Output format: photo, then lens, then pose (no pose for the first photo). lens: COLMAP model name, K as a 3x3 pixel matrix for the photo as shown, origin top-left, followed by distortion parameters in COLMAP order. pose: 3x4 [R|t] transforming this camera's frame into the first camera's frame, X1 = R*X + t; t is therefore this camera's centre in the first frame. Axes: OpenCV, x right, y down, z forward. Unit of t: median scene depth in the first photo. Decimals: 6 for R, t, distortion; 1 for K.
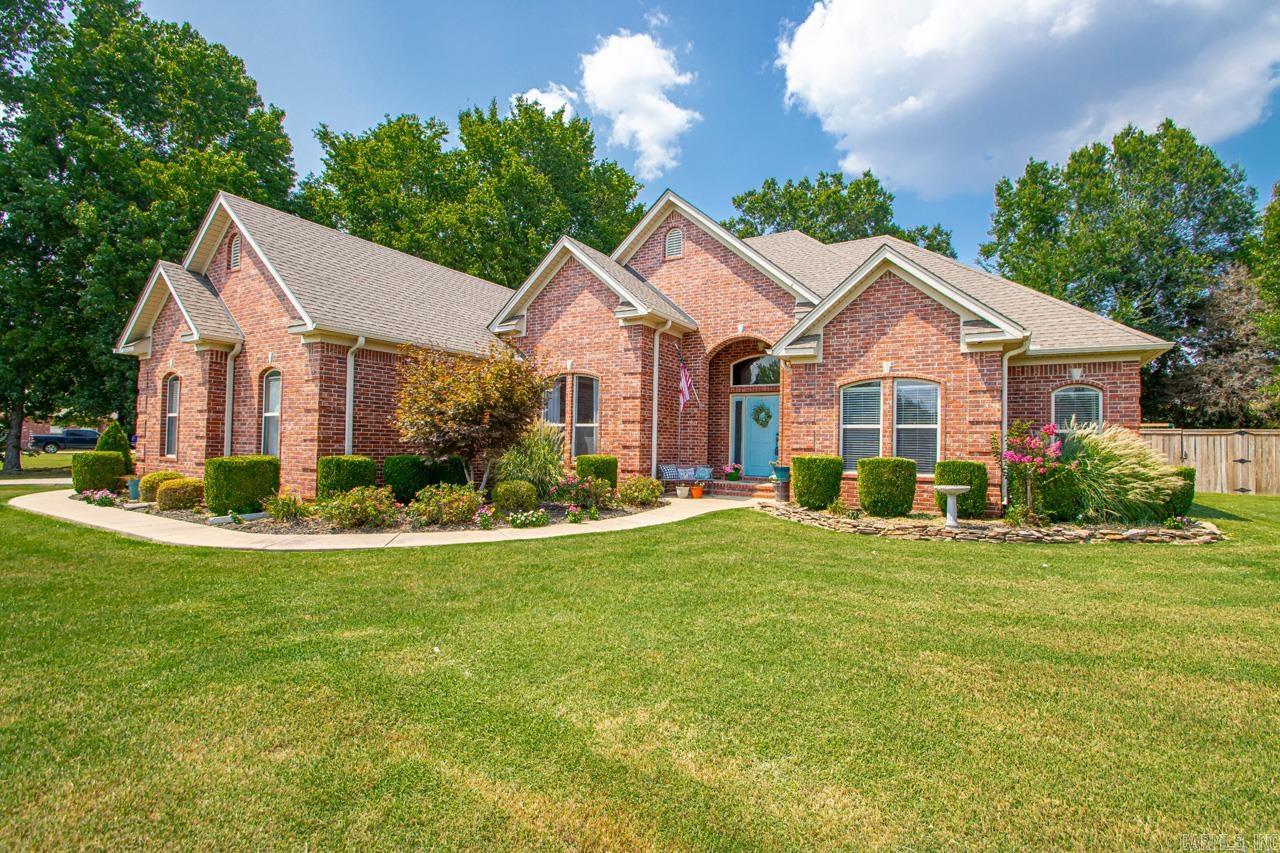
lens RADIAL K [[579.6, 0, 650.1], [0, 579.6, 430.9], [0, 0, 1]] dist [0.019325, -0.016080]
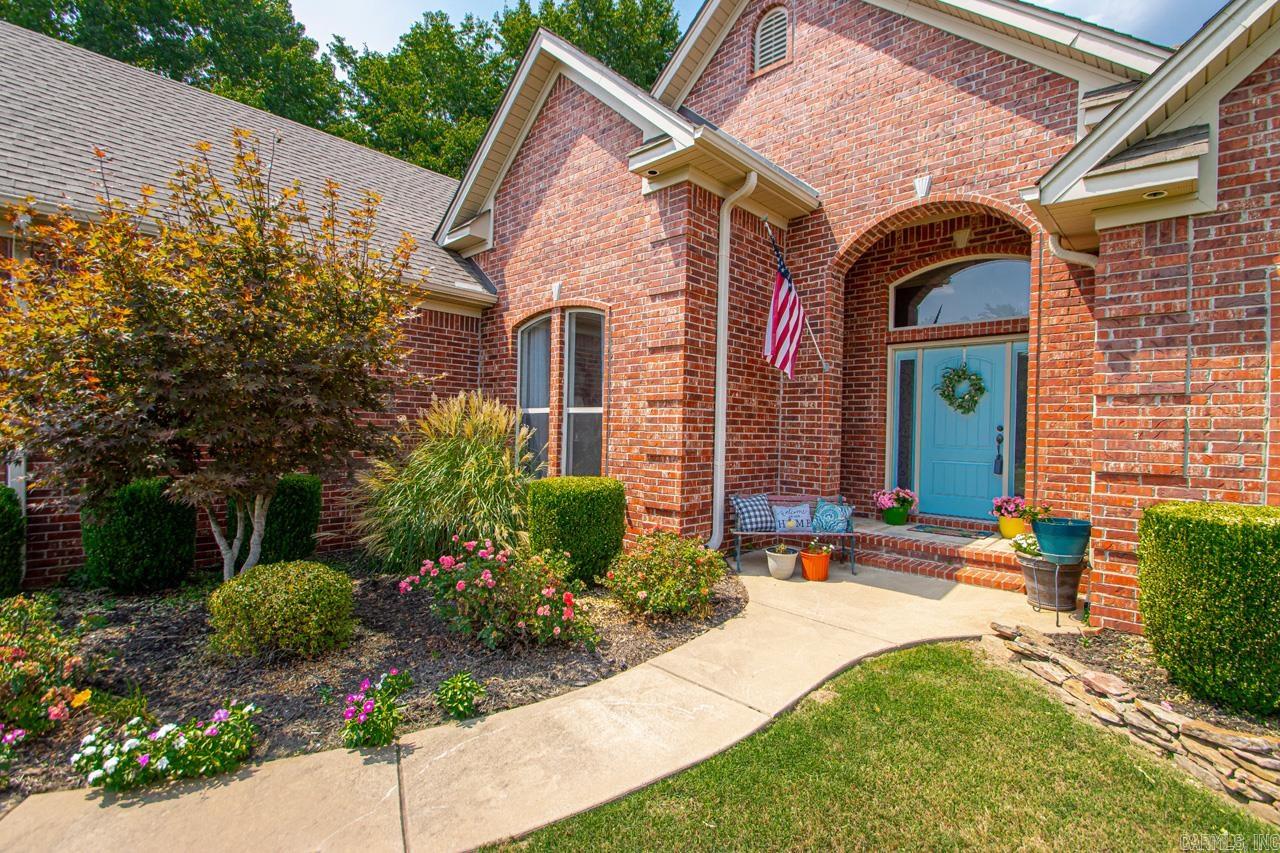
lens RADIAL K [[579.6, 0, 650.1], [0, 579.6, 430.9], [0, 0, 1]] dist [0.019325, -0.016080]
pose [[0.978066, 0.001398, -0.208289, 0.050174], [0.002947, 0.999784, 0.020550, -0.002341], [0.208273, -0.020713, 0.977851, 0.553676]]
